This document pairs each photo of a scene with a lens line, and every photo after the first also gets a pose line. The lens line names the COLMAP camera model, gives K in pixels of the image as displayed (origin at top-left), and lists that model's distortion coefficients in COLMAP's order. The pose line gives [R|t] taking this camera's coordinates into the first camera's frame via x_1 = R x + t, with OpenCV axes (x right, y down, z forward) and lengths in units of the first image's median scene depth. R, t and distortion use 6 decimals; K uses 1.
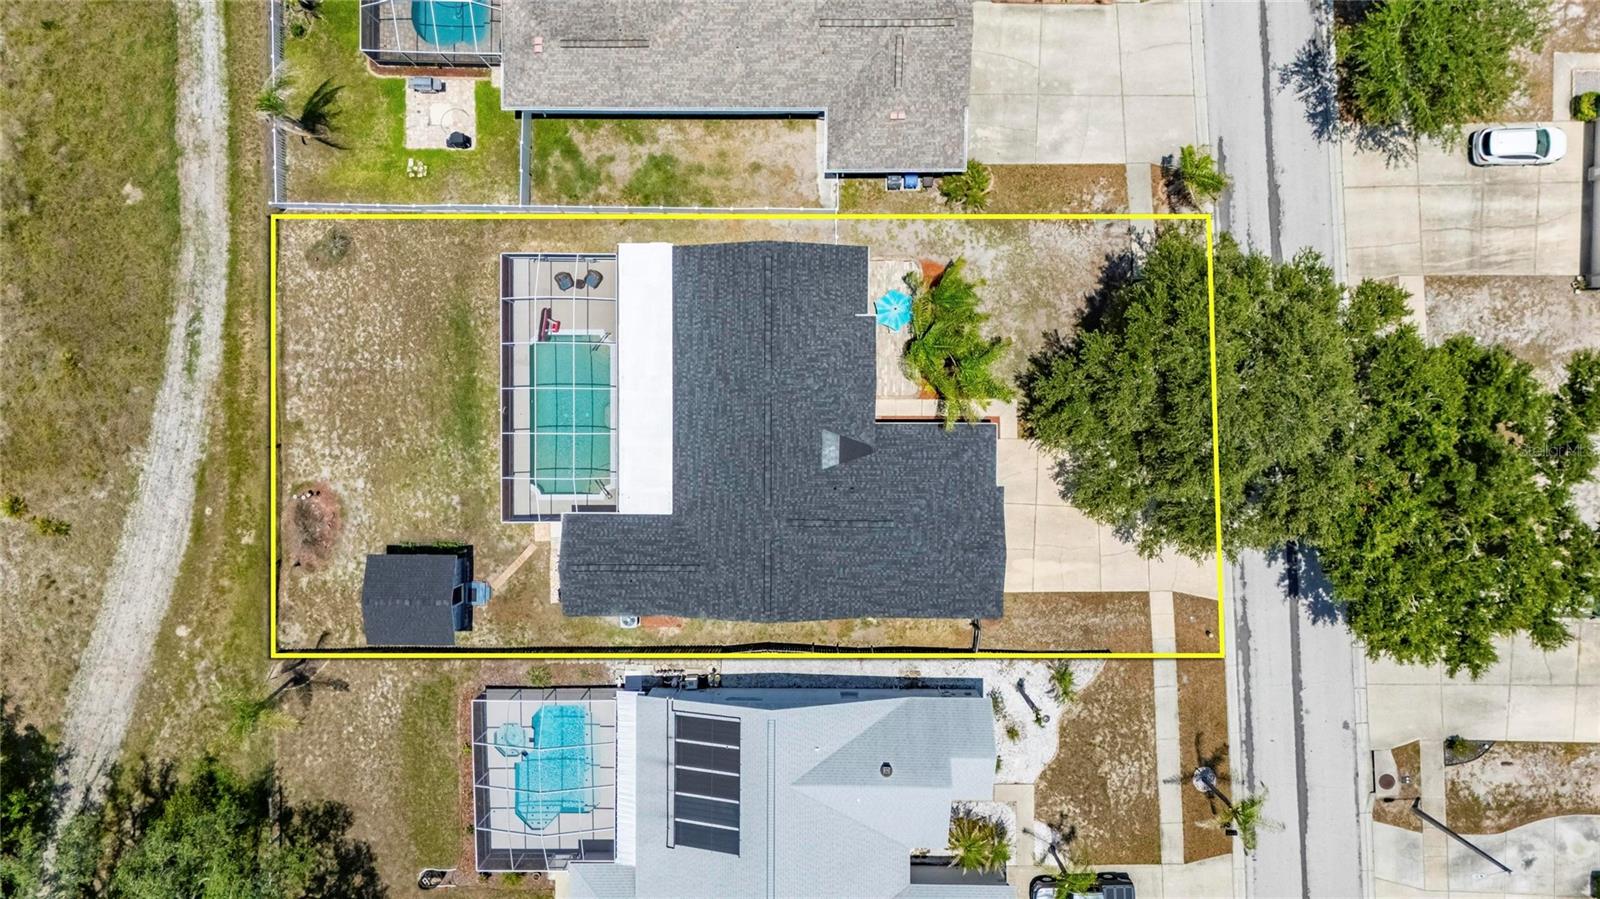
lens RADIAL K [[1178.0, 0, 800.0], [0, 1178.0, 449.5], [0, 0, 1]] dist [0.065325, -0.062626]
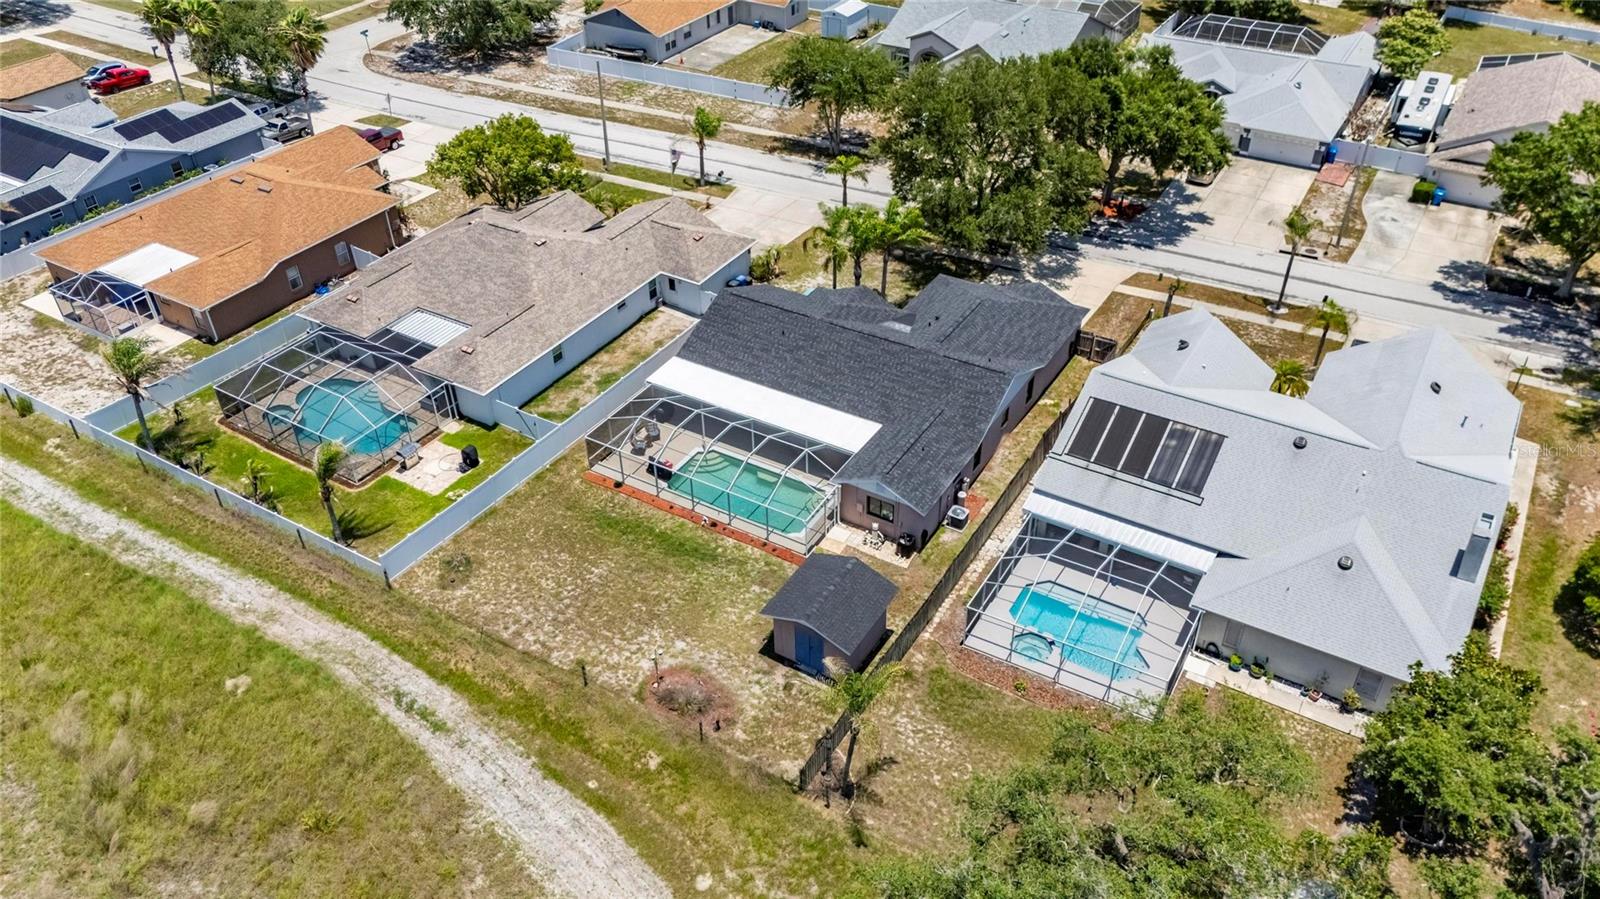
lens RADIAL K [[1178.0, 0, 800.0], [0, 1178.0, 449.5], [0, 0, 1]] dist [0.065325, -0.062626]
pose [[0.515254, -0.508567, 0.689835, -0.840067], [0.856516, 0.277478, -0.435186, 0.432655], [0.029907, 0.815086, 0.578567, 0.397744]]
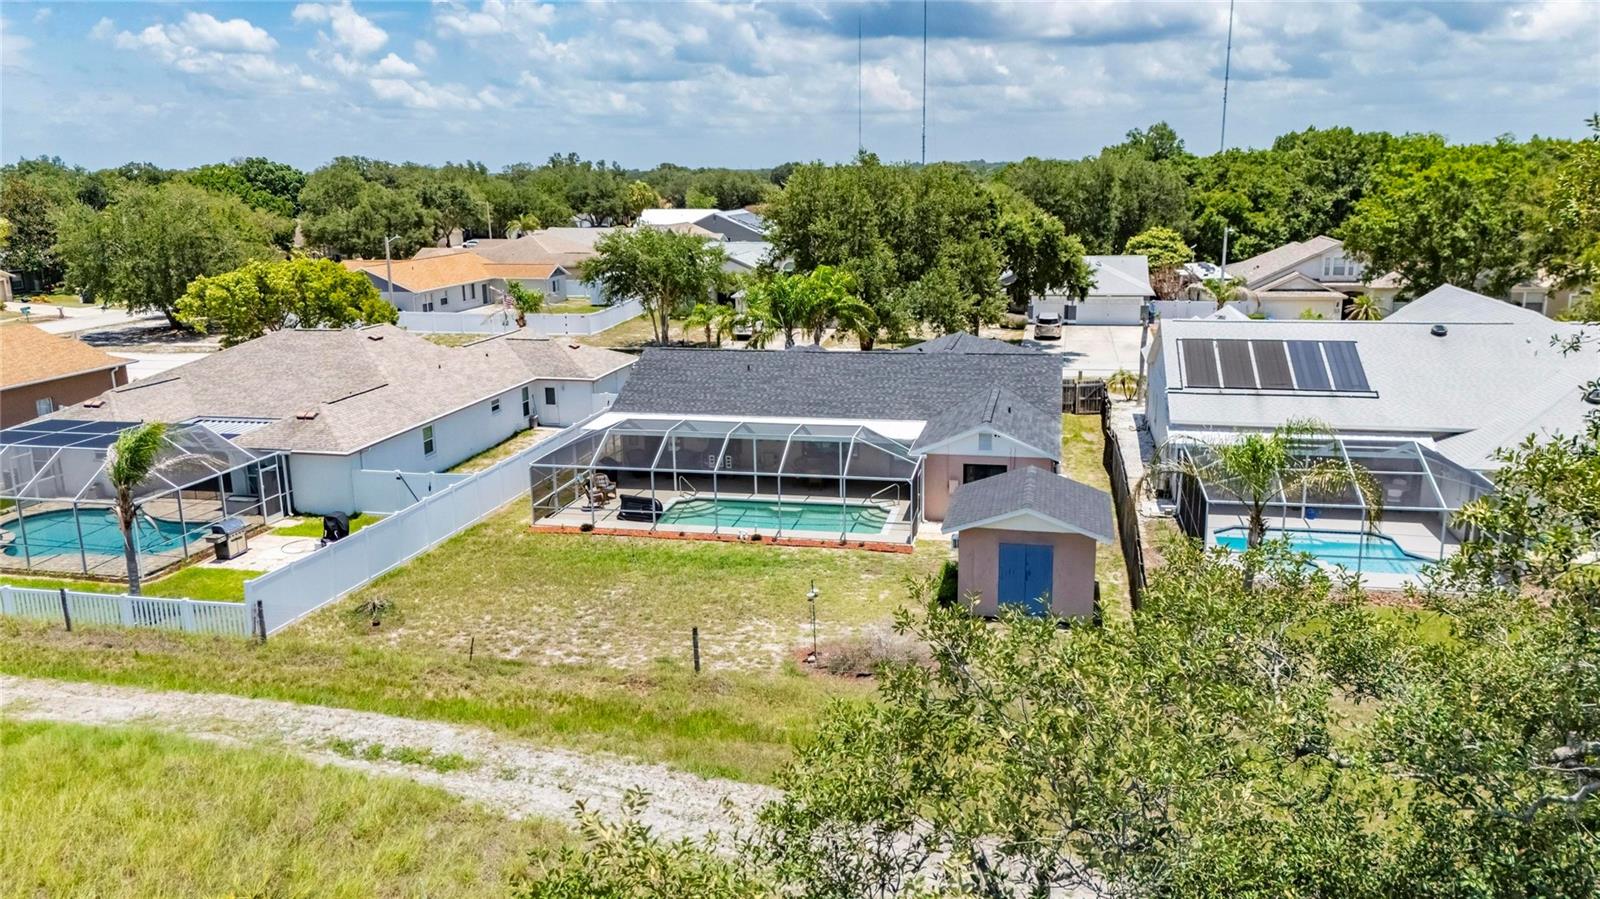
lens RADIAL K [[1178.0, 0, 800.0], [0, 1178.0, 449.5], [0, 0, 1]] dist [0.065325, -0.062626]
pose [[0.209111, -0.214202, 0.954144, -0.848175], [0.977139, 0.007484, -0.212471, 0.133923], [0.038371, 0.976761, 0.210870, 0.815546]]
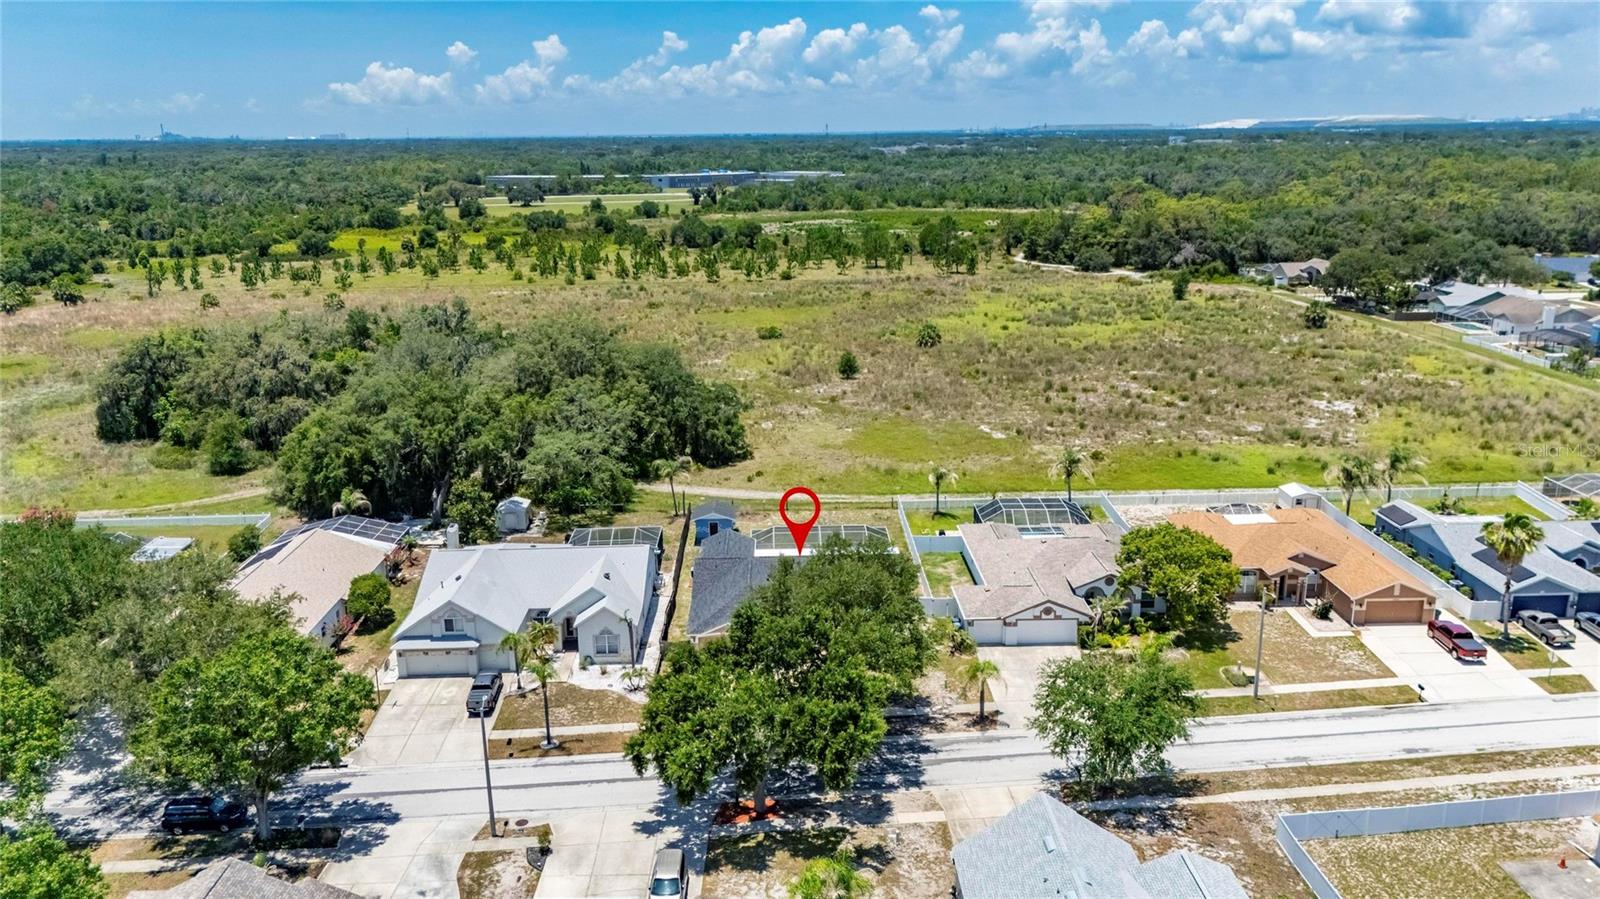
lens RADIAL K [[1178.0, 0, 800.0], [0, 1178.0, 449.5], [0, 0, 1]] dist [0.065325, -0.062626]
pose [[0.028038, 0.276715, -0.960543, 1.545591], [-0.999516, -0.005208, -0.030676, 0.039301], [-0.013491, 0.960938, 0.276435, 0.314187]]
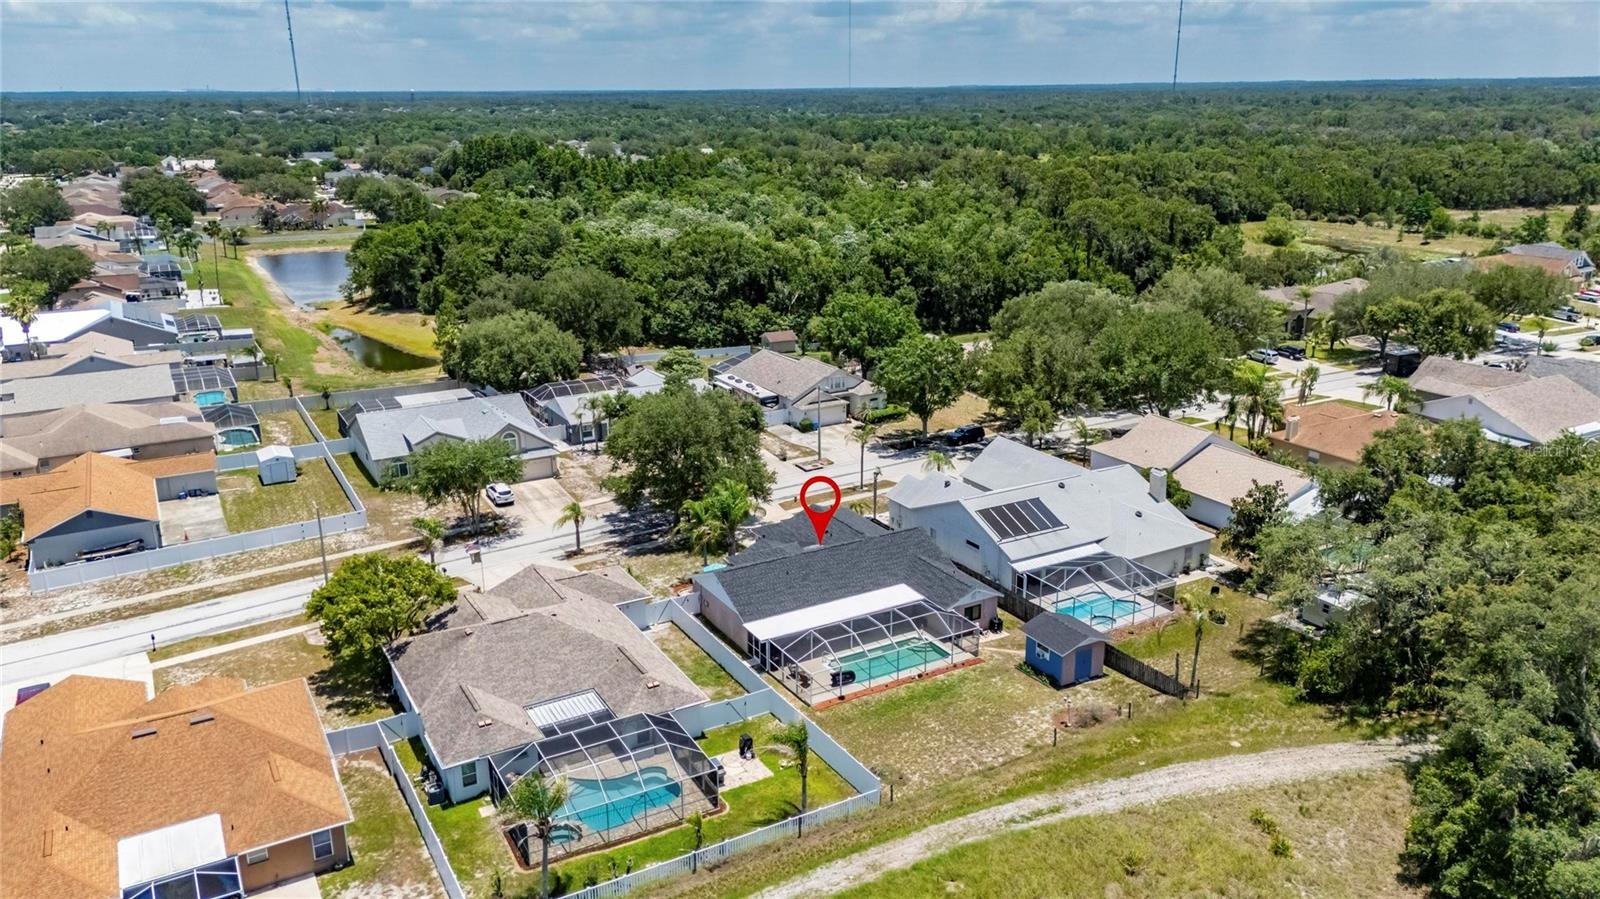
lens RADIAL K [[1174.9, 0, 798.7], [0, 1174.9, 440.4], [0, 0, 1]] dist [0.073575, -0.060854]
pose [[-0.497841, -0.227745, 0.836831, -1.203274], [0.866306, -0.176039, 0.467466, -0.698612], [0.040852, 0.957675, 0.284937, 0.378087]]
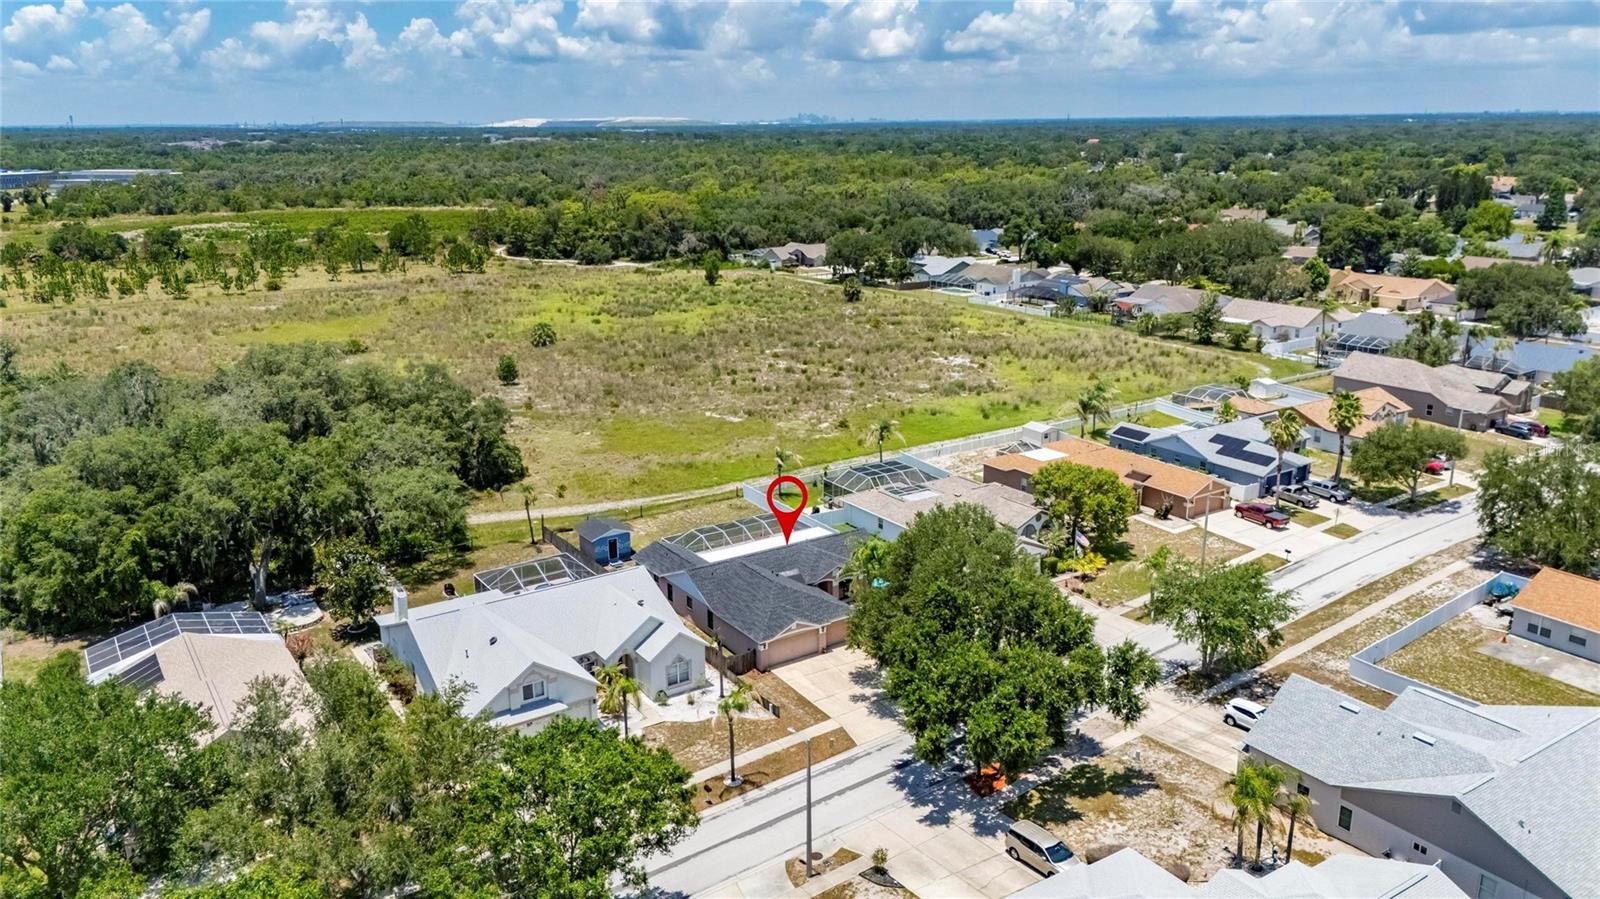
lens RADIAL K [[1170.4, 0, 800.0], [0, 1170.4, 449.5], [0, 0, 1]] dist [0.082766, -0.079531]
pose [[0.558563, 0.235225, -0.795409, 1.276822], [-0.829149, 0.132008, -0.543218, 0.843739], [-0.022778, 0.962934, 0.268772, 0.344032]]
